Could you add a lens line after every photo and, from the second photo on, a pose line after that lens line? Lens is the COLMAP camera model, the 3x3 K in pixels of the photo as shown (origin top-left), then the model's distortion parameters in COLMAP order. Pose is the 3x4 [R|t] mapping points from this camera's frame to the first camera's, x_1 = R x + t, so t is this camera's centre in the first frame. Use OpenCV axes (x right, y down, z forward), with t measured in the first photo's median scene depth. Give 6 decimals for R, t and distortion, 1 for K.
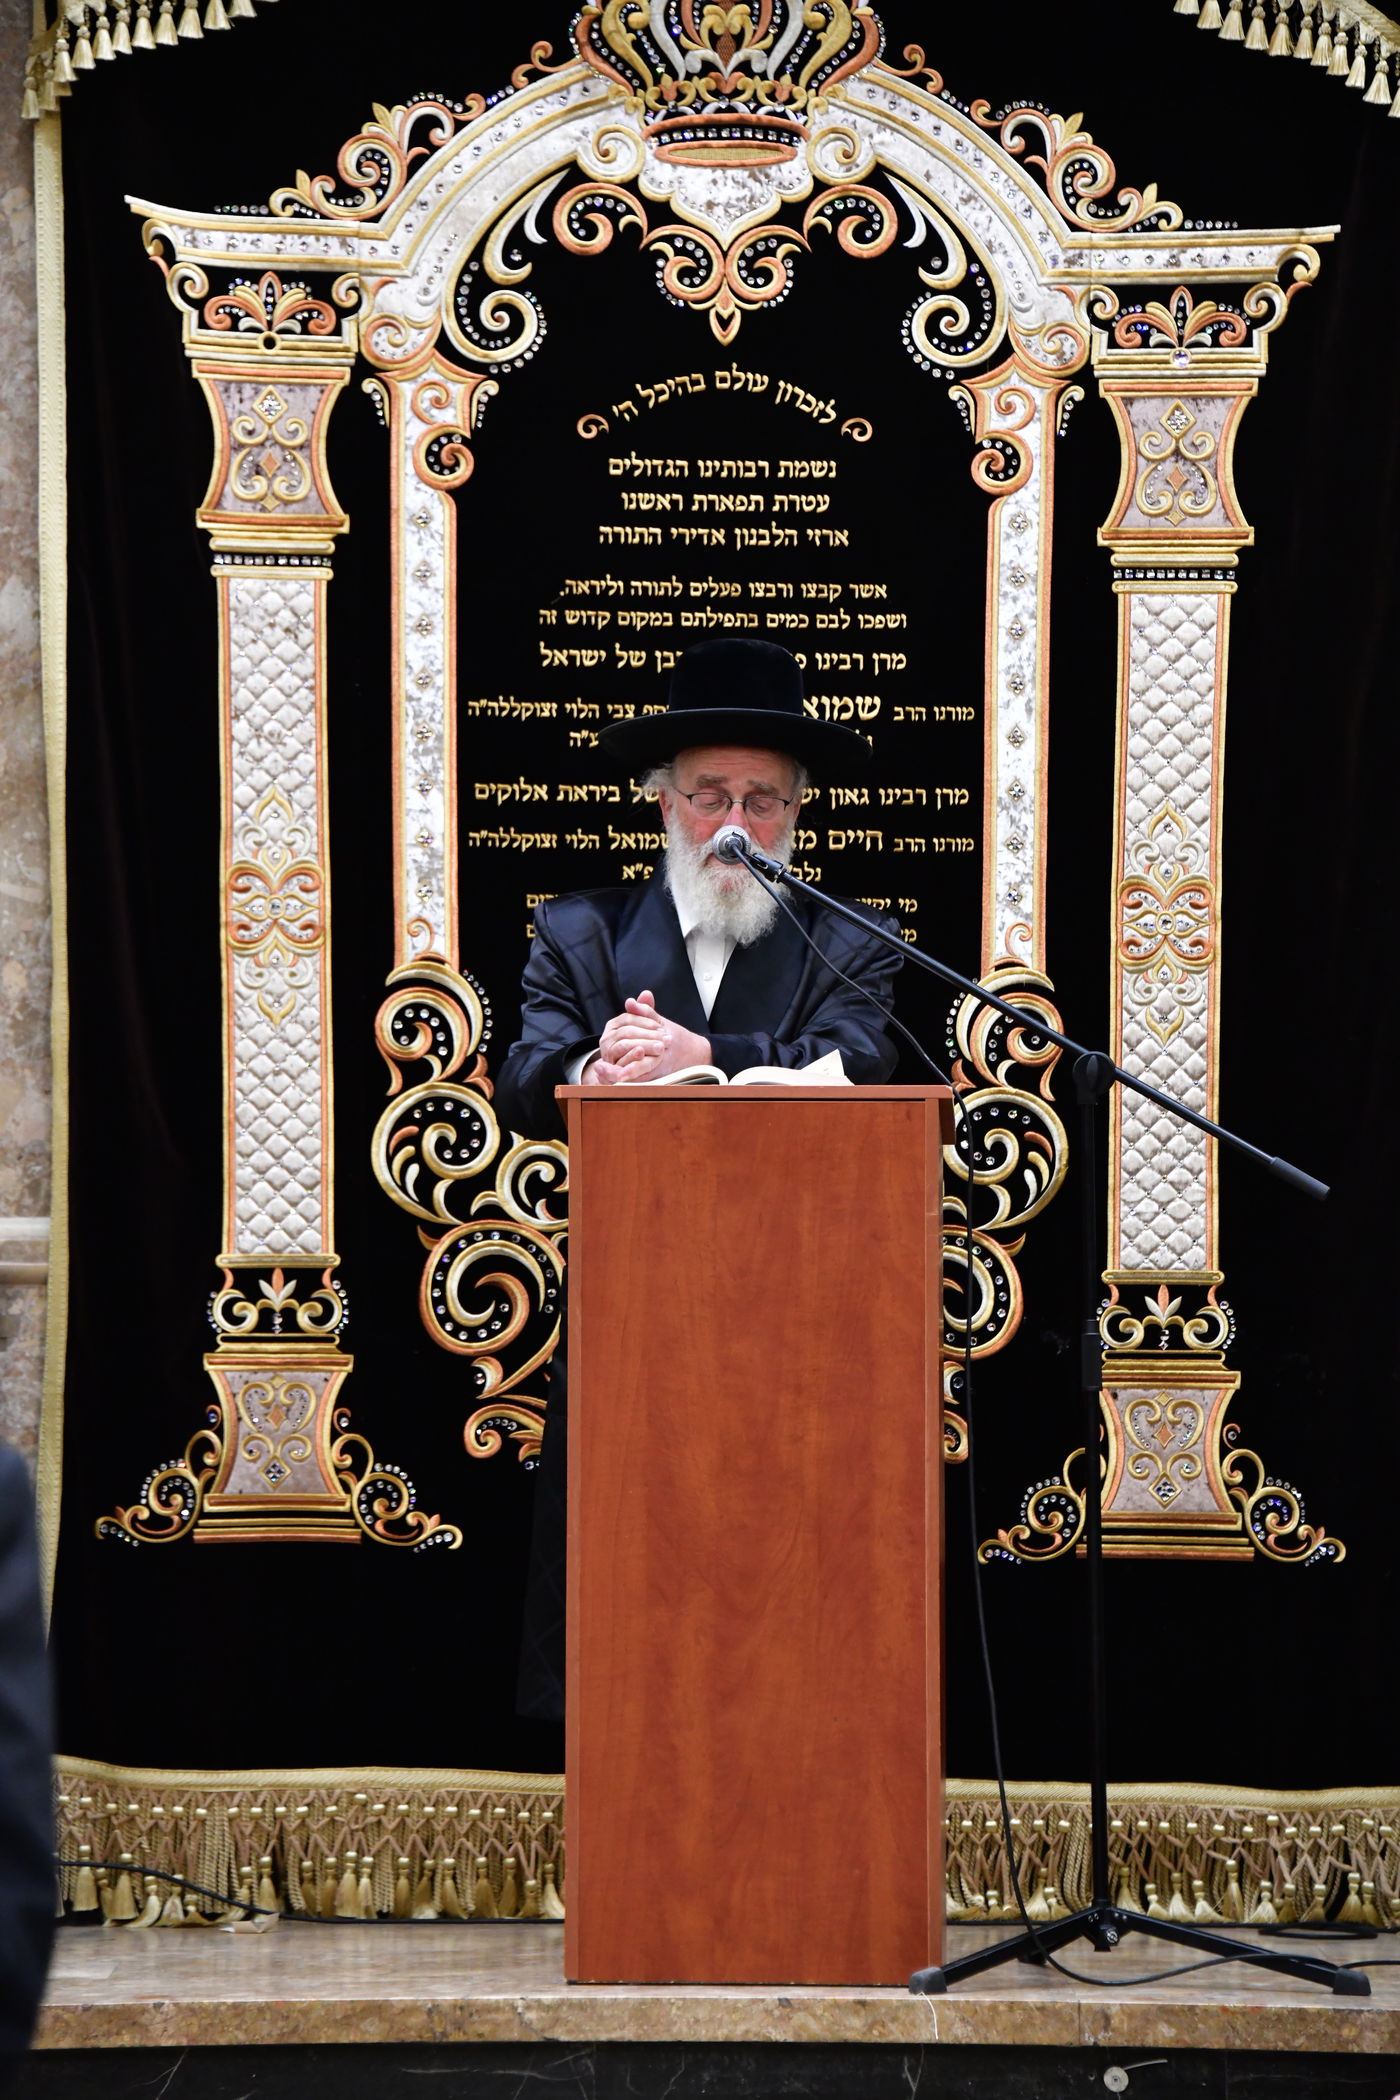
lens RADIAL K [[9124.9, 0, 704.0], [0, 9124.9, 1059.2], [0, 0, 1]] dist [2.005599, 0.000000]
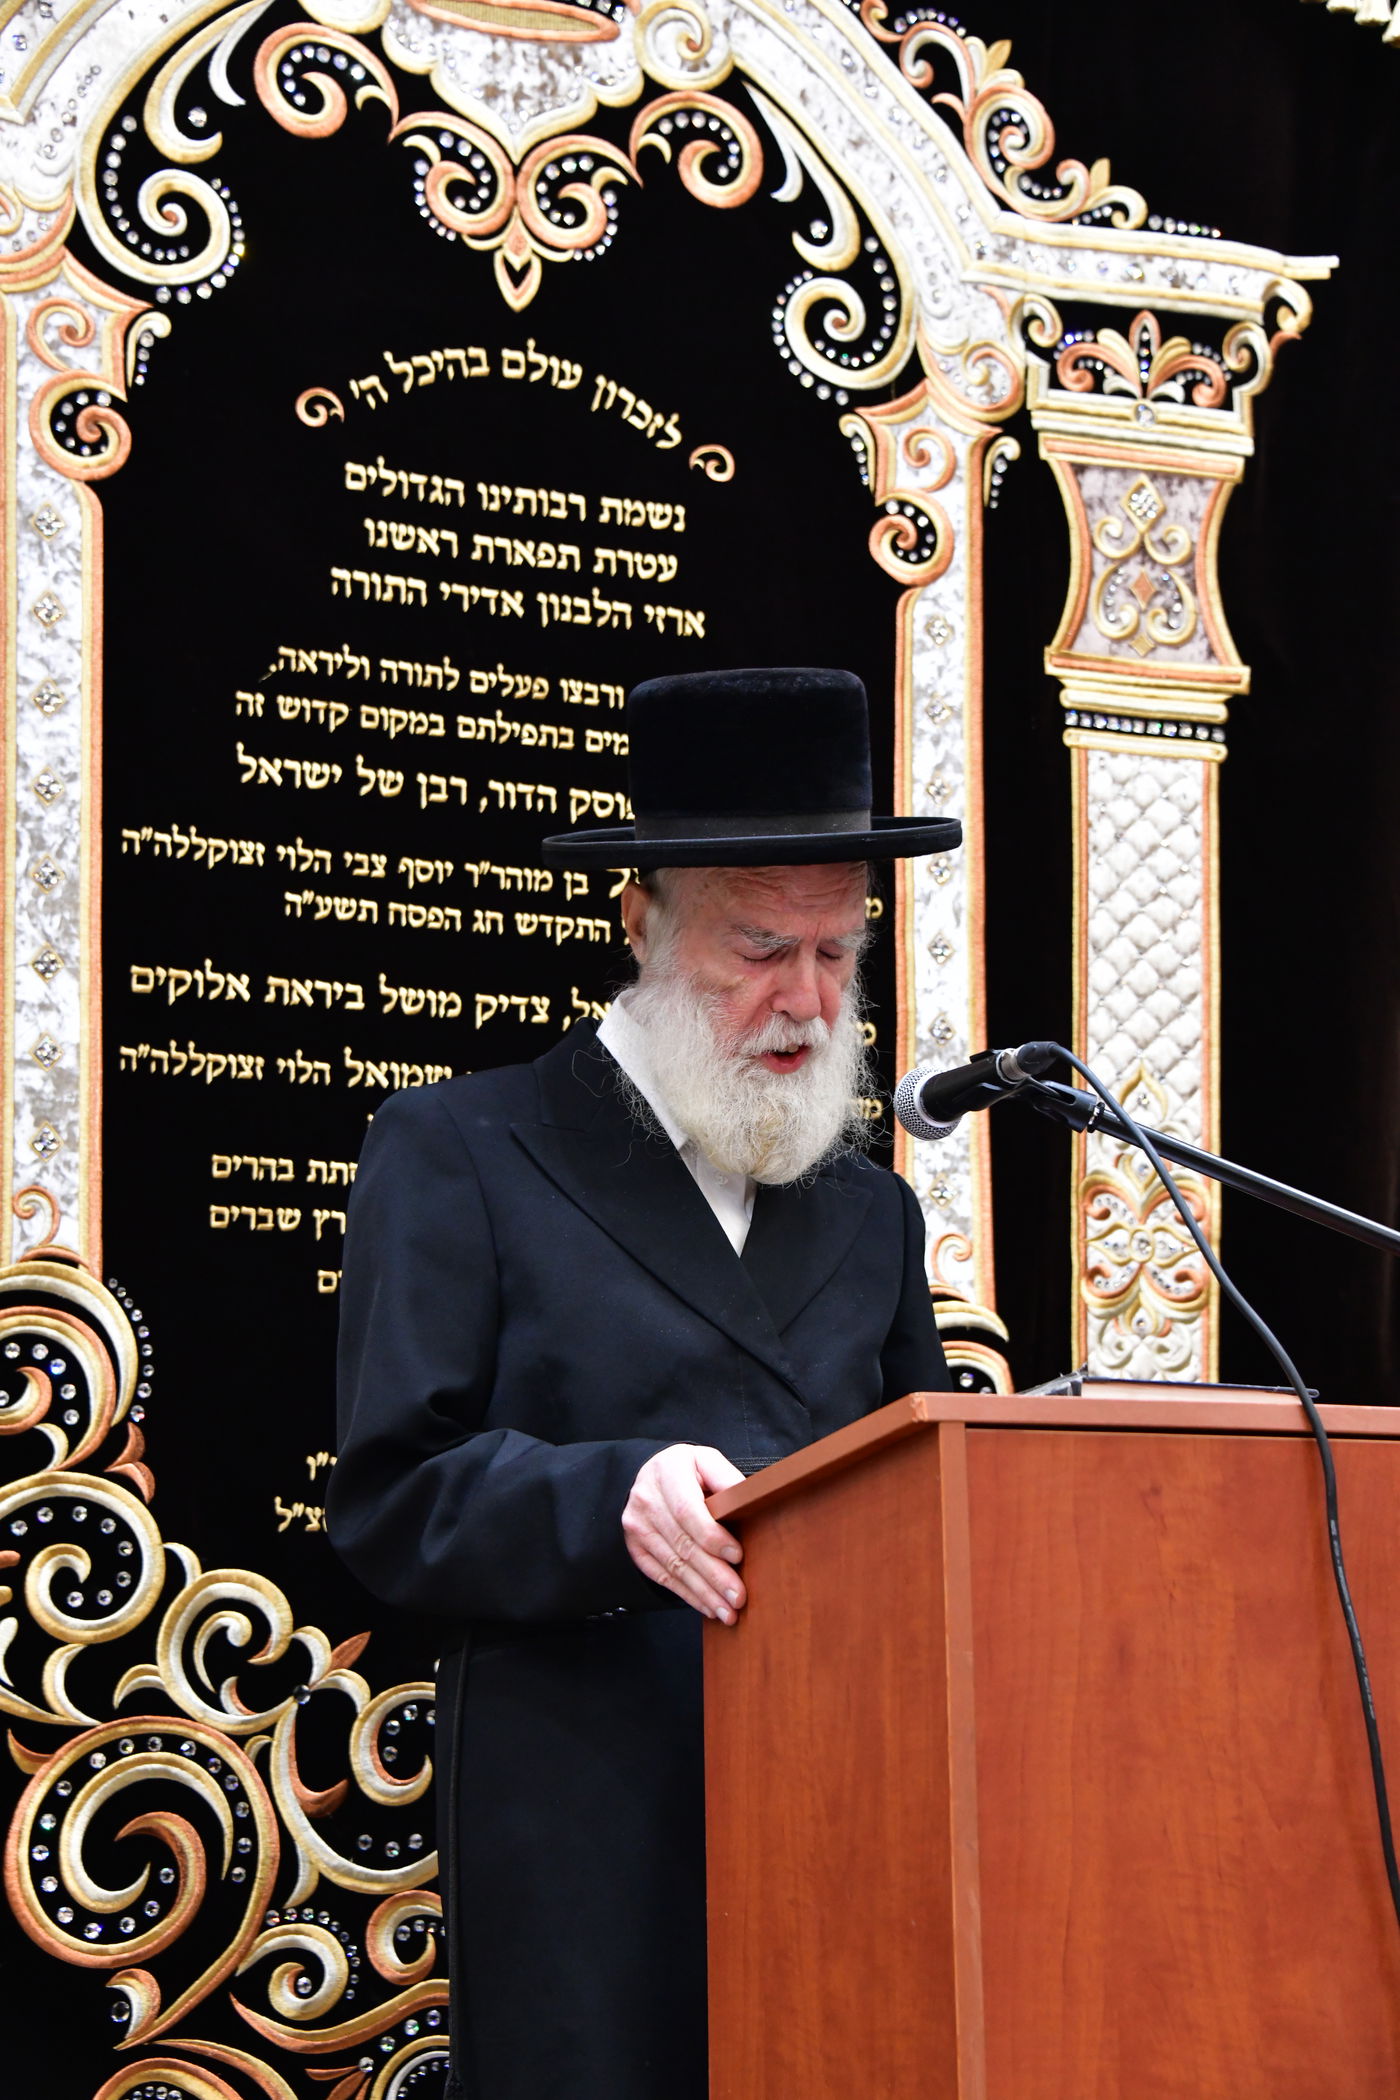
lens RADIAL K [[4432.6, 0, 678.7], [0, 4432.6, 1052.3], [0, 0, 1]] dist [0.613355, 0.000000]
pose [[0.901830, 0.058336, 0.428135, -0.117043], [-0.001980, 0.991392, -0.130912, 0.013408], [-0.432087, 0.117212, 0.894182, 0.726101]]
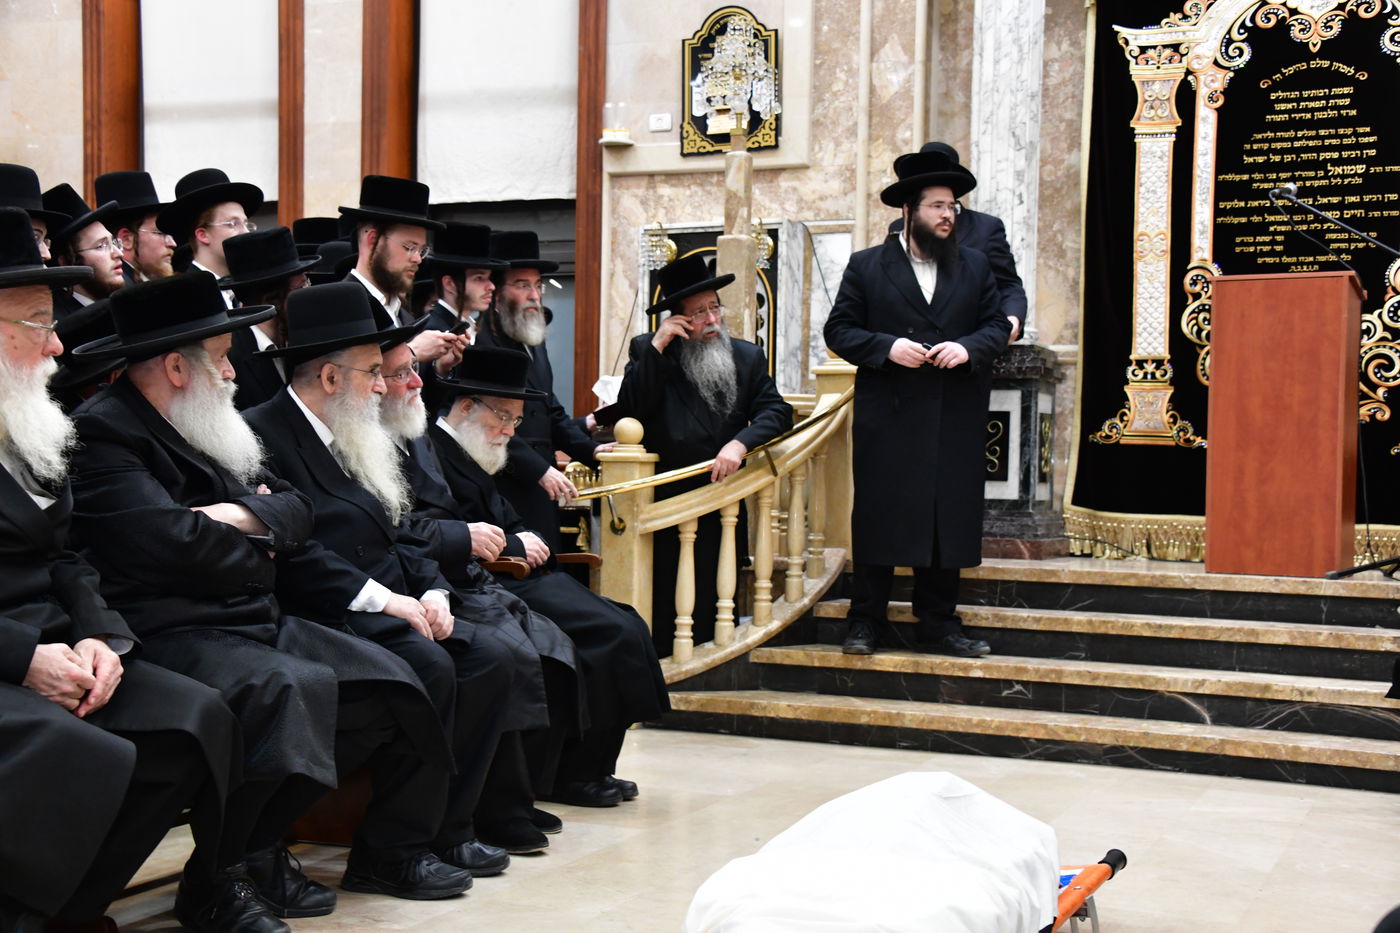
lens RADIAL K [[1921.5, 0, 712.4], [0, 1921.5, 445.4], [0, 0, 1]] dist [0.329010, 0.000000]
pose [[0.924073, 0.012617, -0.382008, 0.072764], [-0.012510, 0.999918, 0.002764, 0.052645], [0.382011, 0.002225, 0.924155, 0.315668]]
